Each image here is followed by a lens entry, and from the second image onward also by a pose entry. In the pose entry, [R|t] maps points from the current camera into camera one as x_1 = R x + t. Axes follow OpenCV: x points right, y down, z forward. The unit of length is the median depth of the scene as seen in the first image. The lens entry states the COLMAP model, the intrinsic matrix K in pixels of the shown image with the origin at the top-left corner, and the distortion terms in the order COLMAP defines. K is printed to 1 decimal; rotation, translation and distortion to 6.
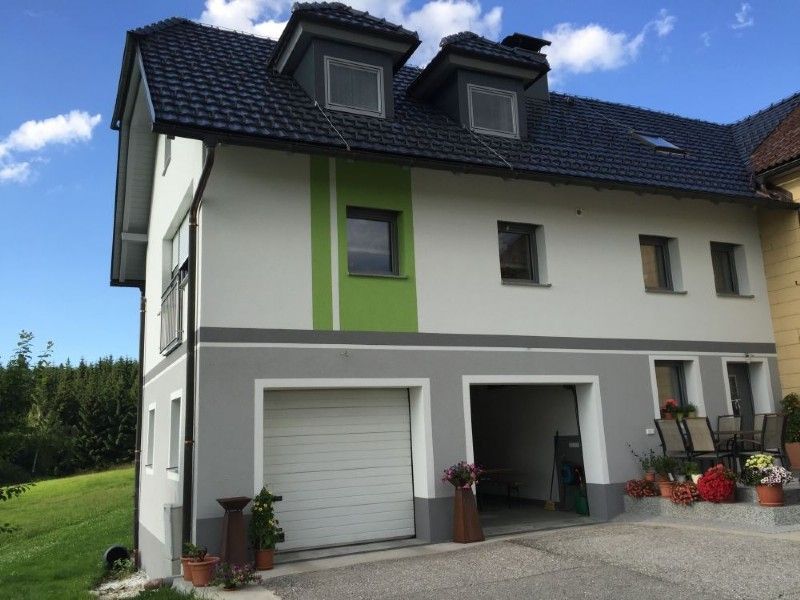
lens RADIAL K [[691.4, 0, 420.0], [0, 691.4, 293.0], [0, 0, 1]] dist [0.116808, -0.002207]
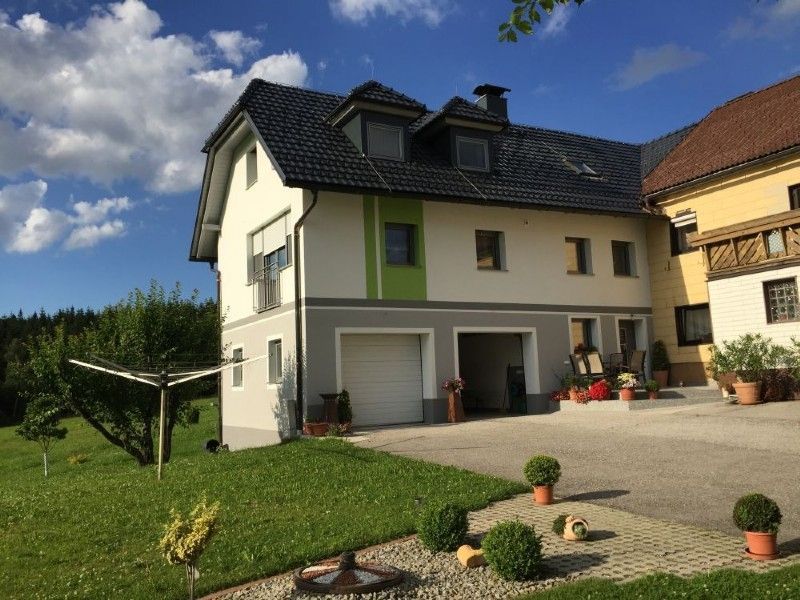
lens RADIAL K [[691.4, 0, 398.0], [0, 691.4, 298.9], [0, 0, 1]] dist [0.116808, -0.002207]
pose [[0.999109, 0.010402, 0.040906, -0.124751], [-0.013300, 0.997371, 0.071231, -0.056534], [-0.040057, -0.071711, 0.996621, -0.563171]]
